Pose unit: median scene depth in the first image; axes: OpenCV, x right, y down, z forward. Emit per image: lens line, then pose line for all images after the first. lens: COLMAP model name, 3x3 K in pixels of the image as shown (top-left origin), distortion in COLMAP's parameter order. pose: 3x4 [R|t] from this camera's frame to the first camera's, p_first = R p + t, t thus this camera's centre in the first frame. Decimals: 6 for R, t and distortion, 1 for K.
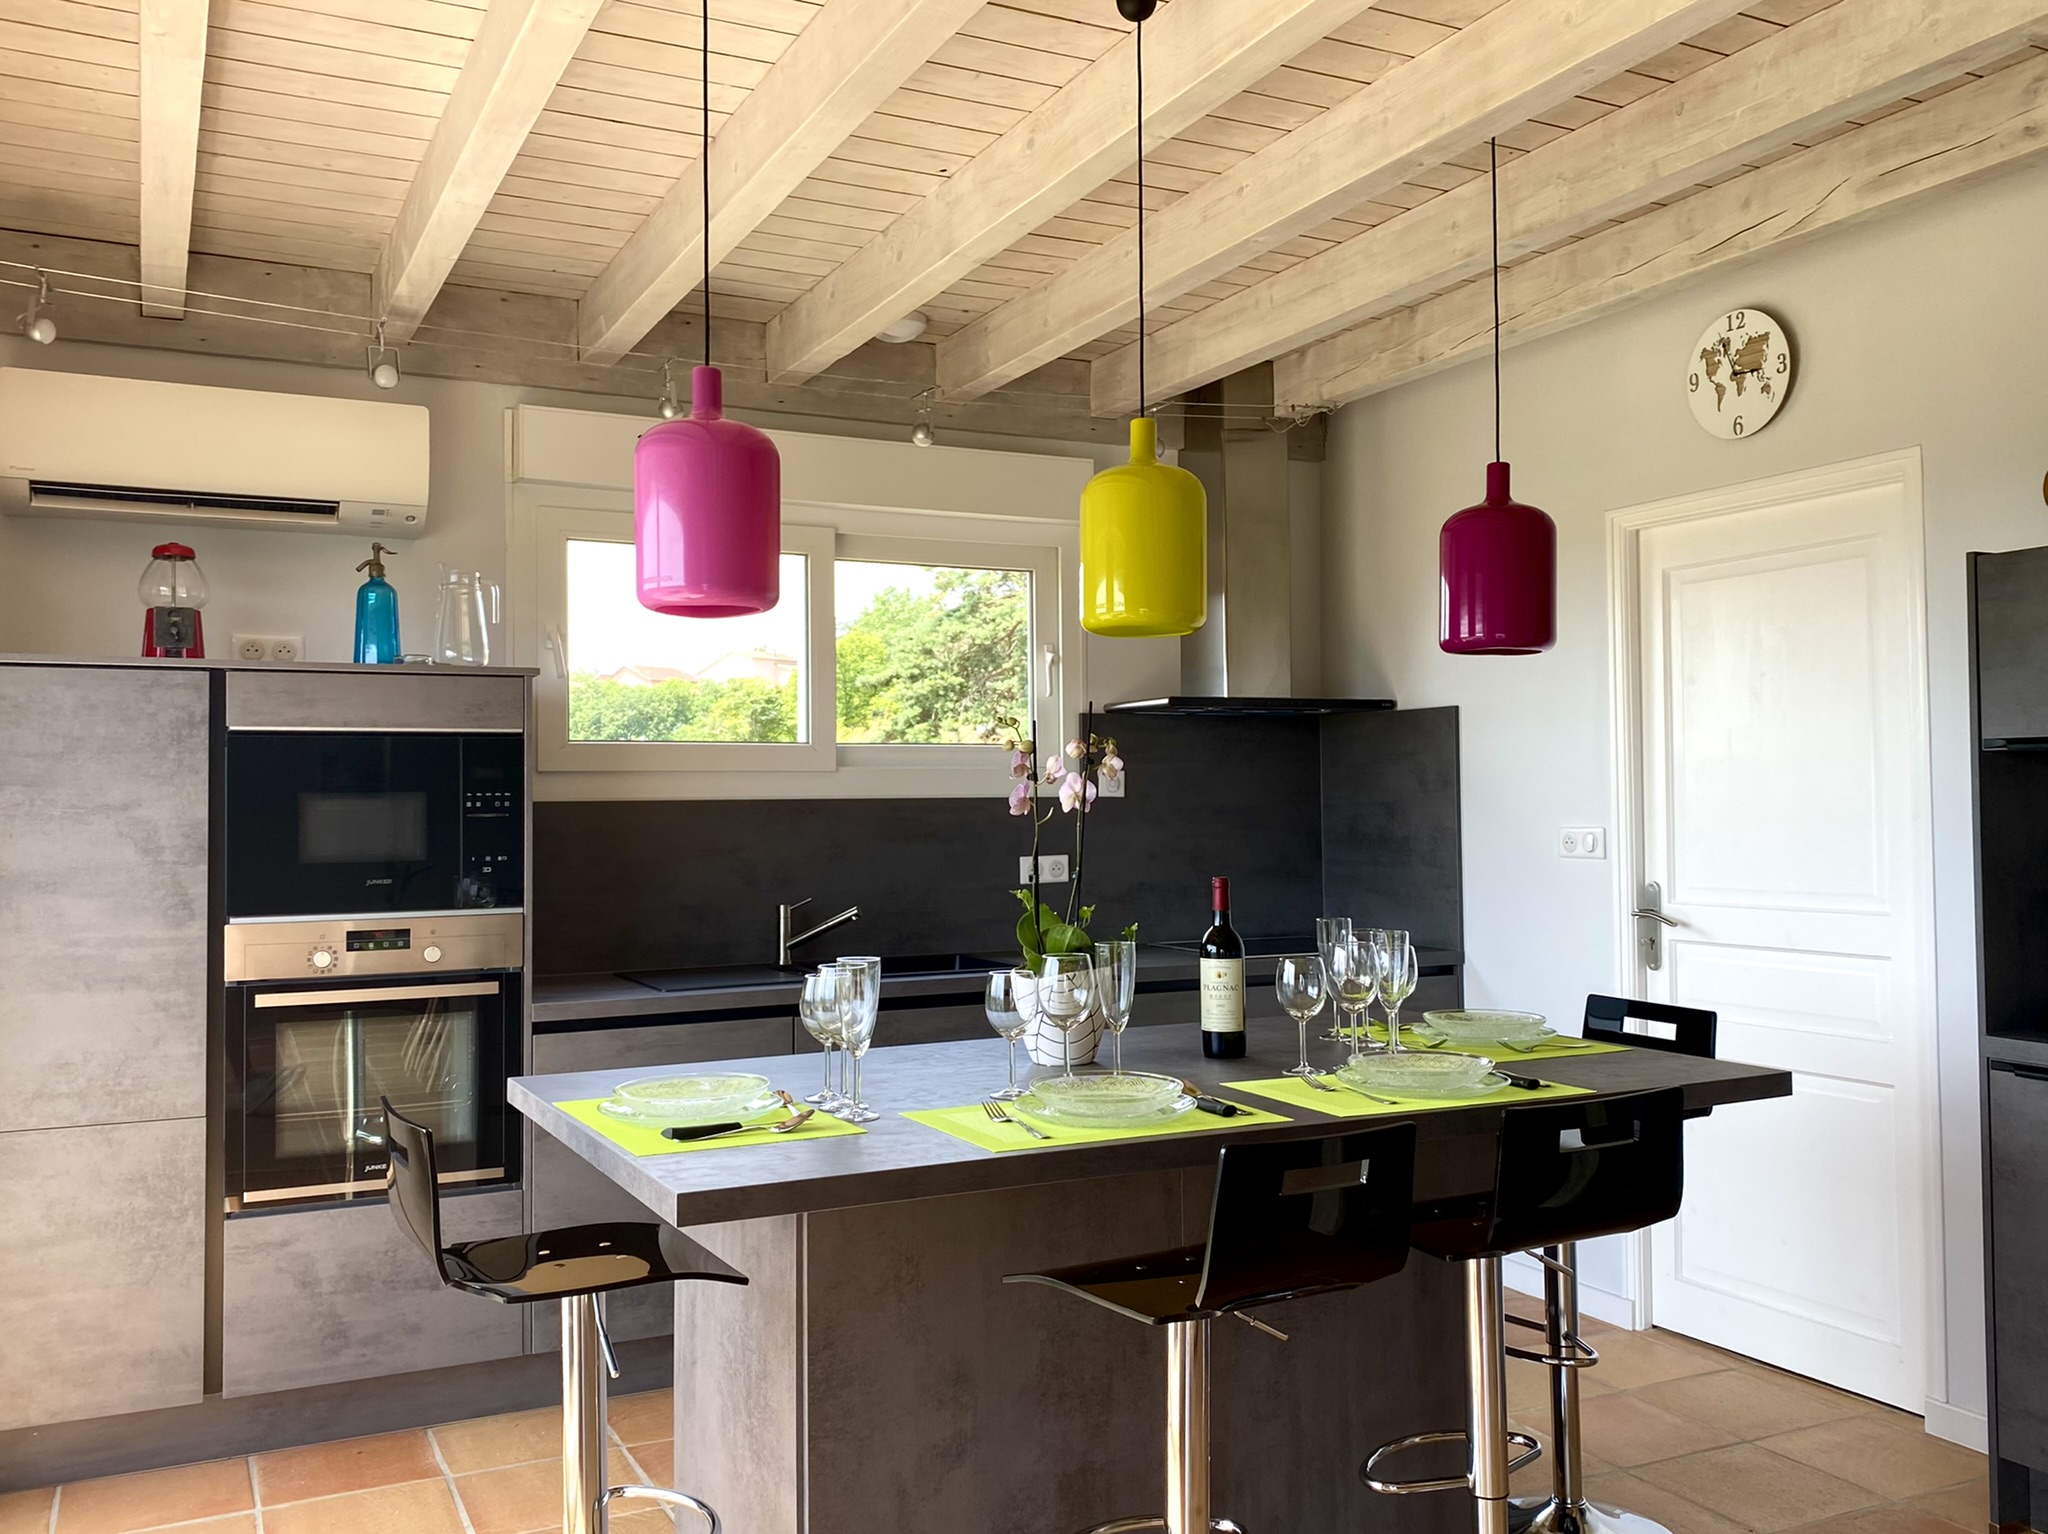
lens RADIAL K [[1724.4, 0, 1020.6], [0, 1724.4, 786.1], [0, 0, 1]] dist [0.163490, -0.390768]
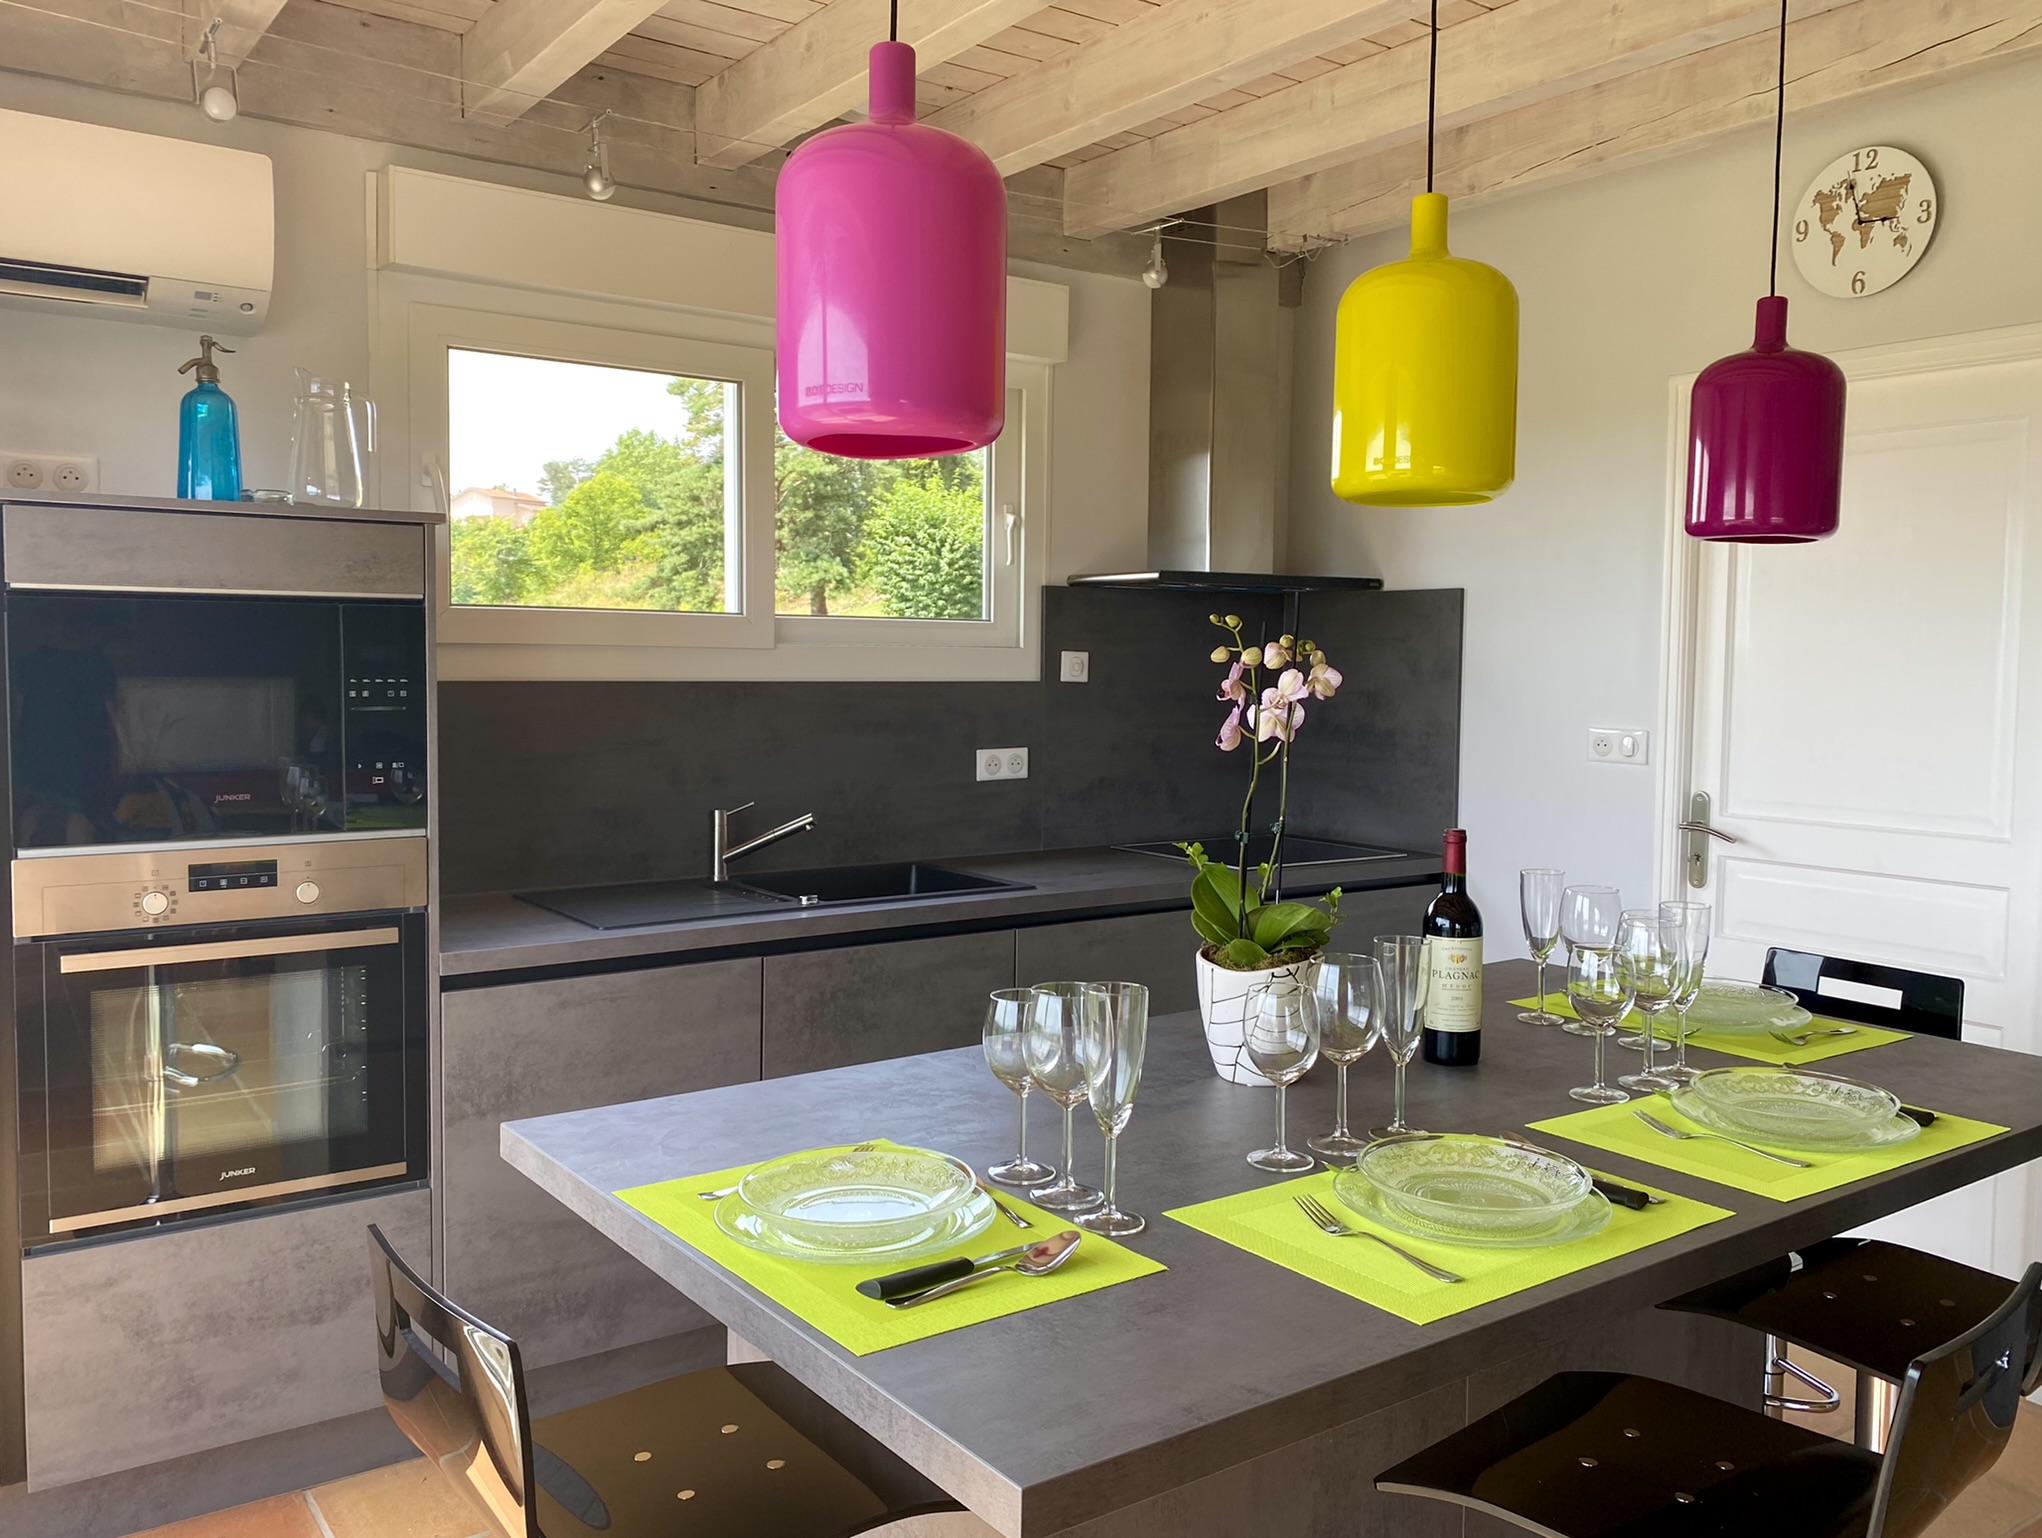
lens RADIAL K [[1614.7, 0, 1021.0], [0, 1614.7, 769.0], [0, 0, 1]] dist [0.052327, -0.066743]
pose [[0.985945, 0.008730, 0.166842, -0.140771], [-0.022702, 0.996372, 0.082022, -0.020204], [-0.165520, -0.084657, 0.982566, 0.247190]]
